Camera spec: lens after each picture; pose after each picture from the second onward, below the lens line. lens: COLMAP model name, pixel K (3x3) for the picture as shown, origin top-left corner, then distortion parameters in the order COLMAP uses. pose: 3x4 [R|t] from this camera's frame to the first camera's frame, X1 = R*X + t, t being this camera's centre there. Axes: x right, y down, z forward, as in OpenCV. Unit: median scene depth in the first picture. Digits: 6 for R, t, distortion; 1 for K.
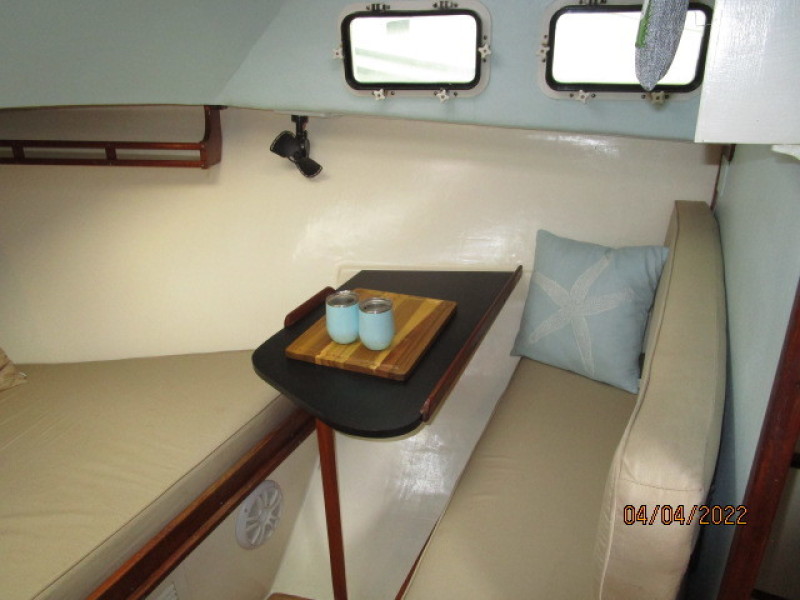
lens RADIAL K [[570.4, 0, 400.0], [0, 570.4, 300.0], [0, 0, 1]] dist [0.002417, -0.027806]
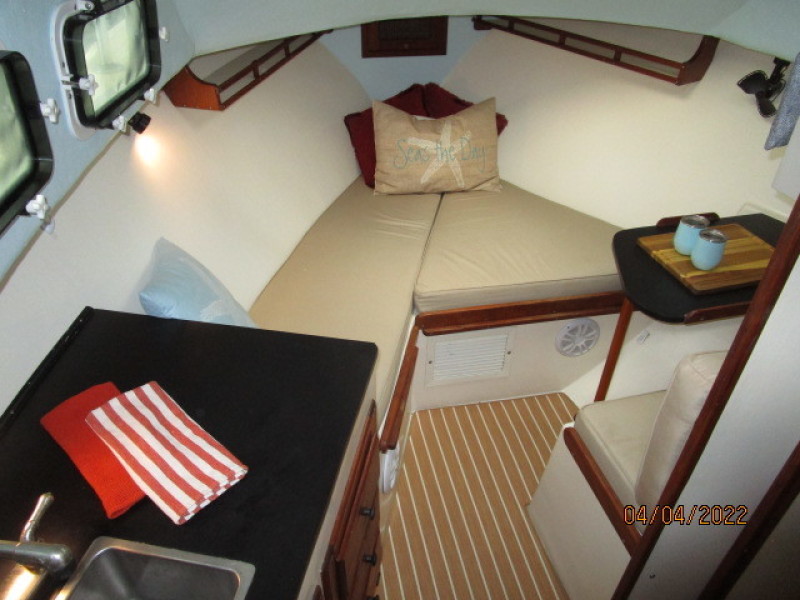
lens RADIAL K [[570.4, 0, 400.0], [0, 570.4, 300.0], [0, 0, 1]] dist [0.002417, -0.027806]
pose [[0.603364, 0.492027, -0.627584, 0.374851], [-0.343828, 0.870573, 0.351972, -0.067307], [0.719537, 0.003414, 0.694445, -0.358935]]
